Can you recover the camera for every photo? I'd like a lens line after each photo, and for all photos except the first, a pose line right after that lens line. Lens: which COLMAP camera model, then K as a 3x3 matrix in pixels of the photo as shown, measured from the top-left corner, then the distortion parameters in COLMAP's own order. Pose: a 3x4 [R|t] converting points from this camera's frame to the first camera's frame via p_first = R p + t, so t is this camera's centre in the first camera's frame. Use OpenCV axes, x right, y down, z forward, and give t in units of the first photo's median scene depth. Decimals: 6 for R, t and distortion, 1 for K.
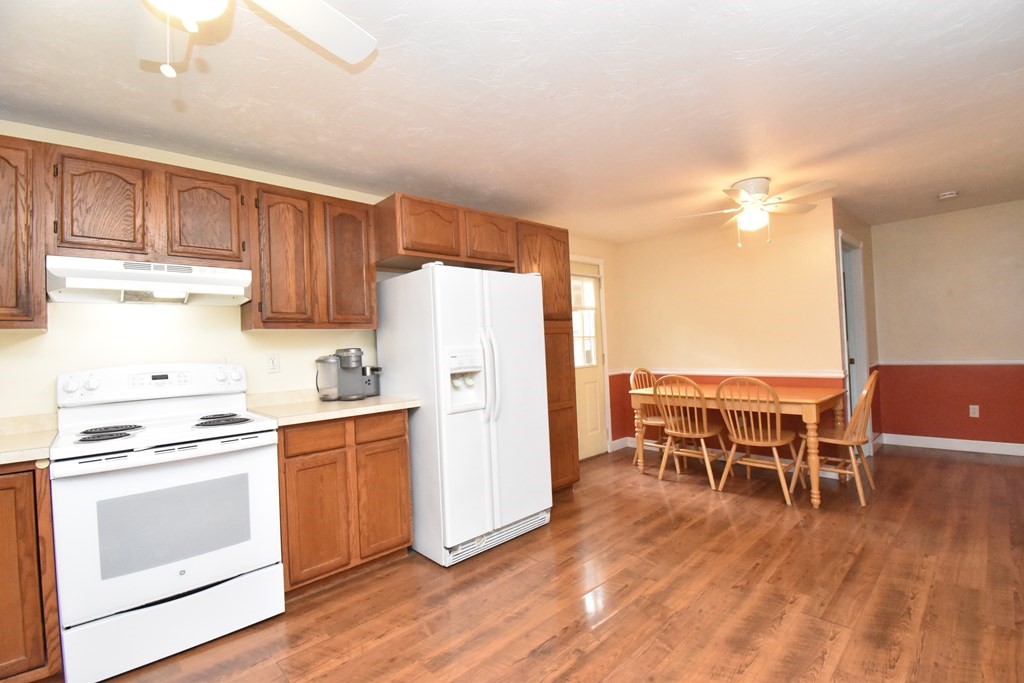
lens RADIAL K [[460.6, 0, 509.2], [0, 460.6, 327.6], [0, 0, 1]] dist [-0.001650, -0.001478]
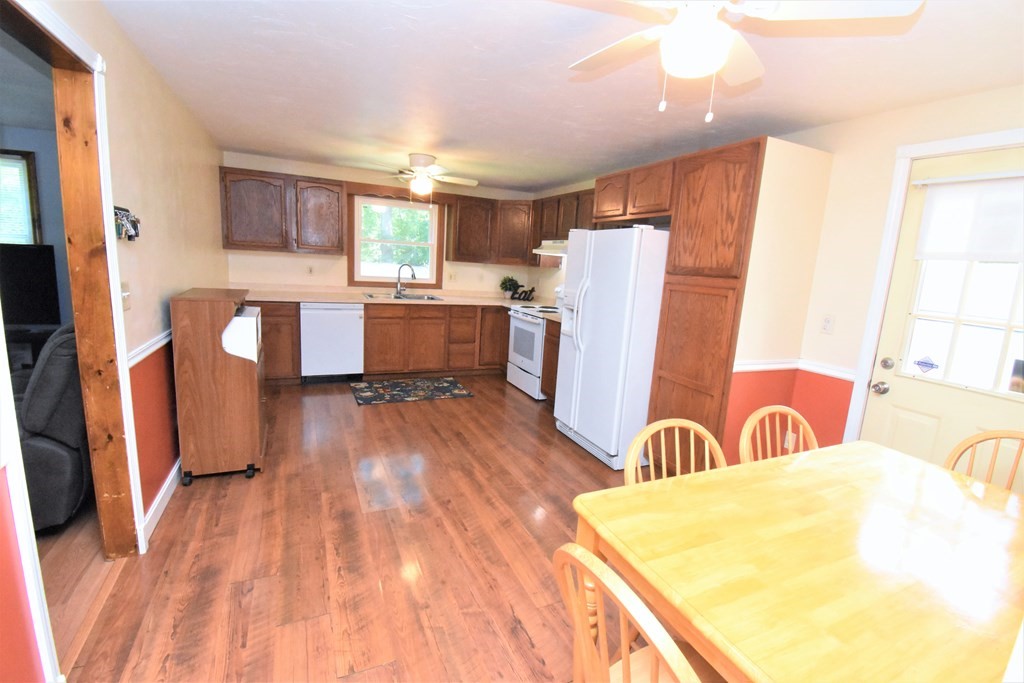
lens RADIAL K [[460.6, 0, 509.2], [0, 460.6, 327.6], [0, 0, 1]] dist [-0.001650, -0.001478]
pose [[-0.324950, 0.133839, -0.936213, 1.558896], [-0.049050, 0.986218, 0.158012, -0.060051], [0.944458, 0.097267, -0.313906, 1.553608]]
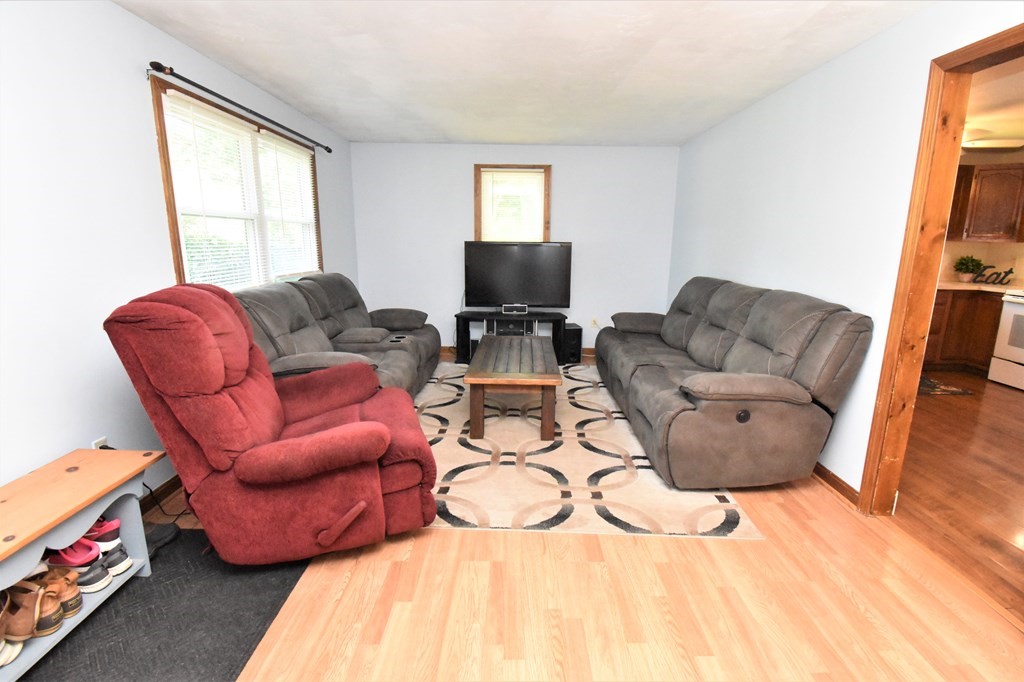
lens RADIAL K [[460.6, 0, 509.2], [0, 460.6, 327.1], [0, 0, 1]] dist [-0.001650, -0.001478]
pose [[-0.688966, 0.142013, -0.710745, 2.267740], [0.002023, 0.980990, 0.194050, -0.029900], [0.724791, 0.132255, -0.676156, 0.583294]]
